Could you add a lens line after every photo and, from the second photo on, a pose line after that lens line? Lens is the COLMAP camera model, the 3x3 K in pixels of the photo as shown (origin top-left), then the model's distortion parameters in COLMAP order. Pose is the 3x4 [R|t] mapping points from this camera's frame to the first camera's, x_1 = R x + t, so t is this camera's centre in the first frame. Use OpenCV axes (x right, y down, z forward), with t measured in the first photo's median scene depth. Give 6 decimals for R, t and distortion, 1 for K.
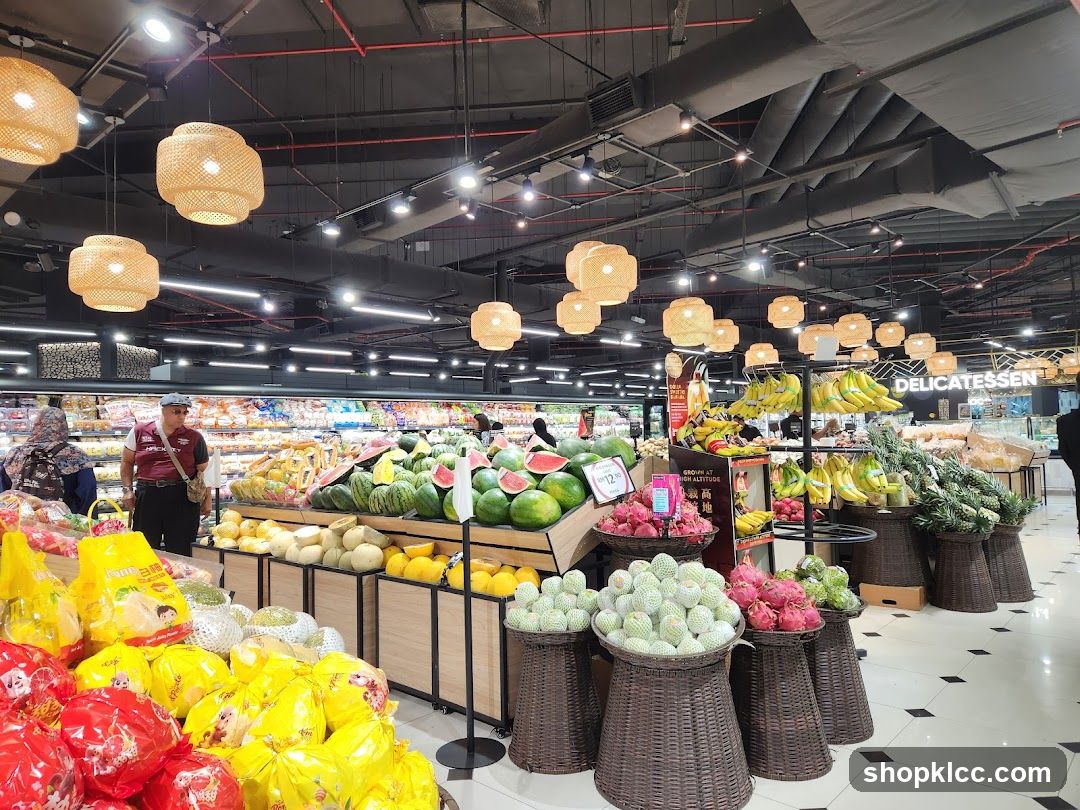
lens RADIAL K [[717.9, 0, 547.0], [0, 717.9, 404.6], [0, 0, 1]] dist [0.049520, -0.027614]
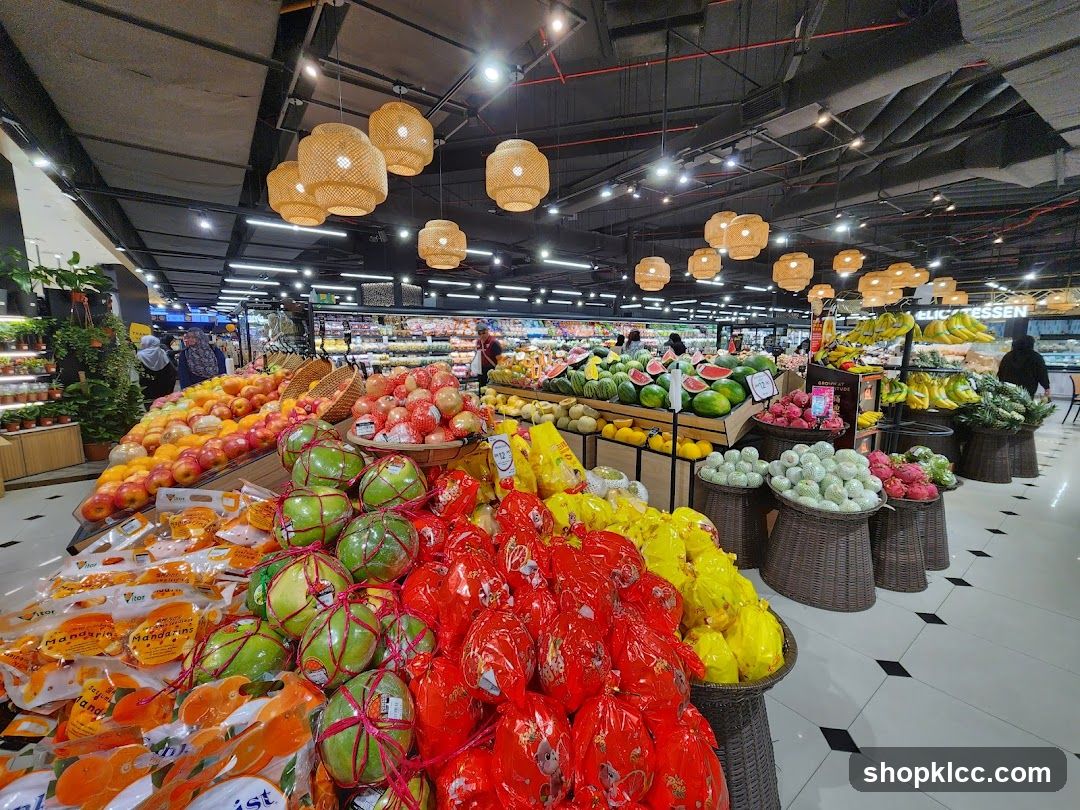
lens RADIAL K [[442.4, 0, 538.4], [0, 442.4, 403.5], [0, 0, 1]] dist [-0.001413, -0.002509]
pose [[0.981377, 0.052458, -0.184789, -0.147159], [-0.017092, 0.982019, 0.188005, -0.016875], [0.191329, -0.181345, 0.964628, 0.022957]]
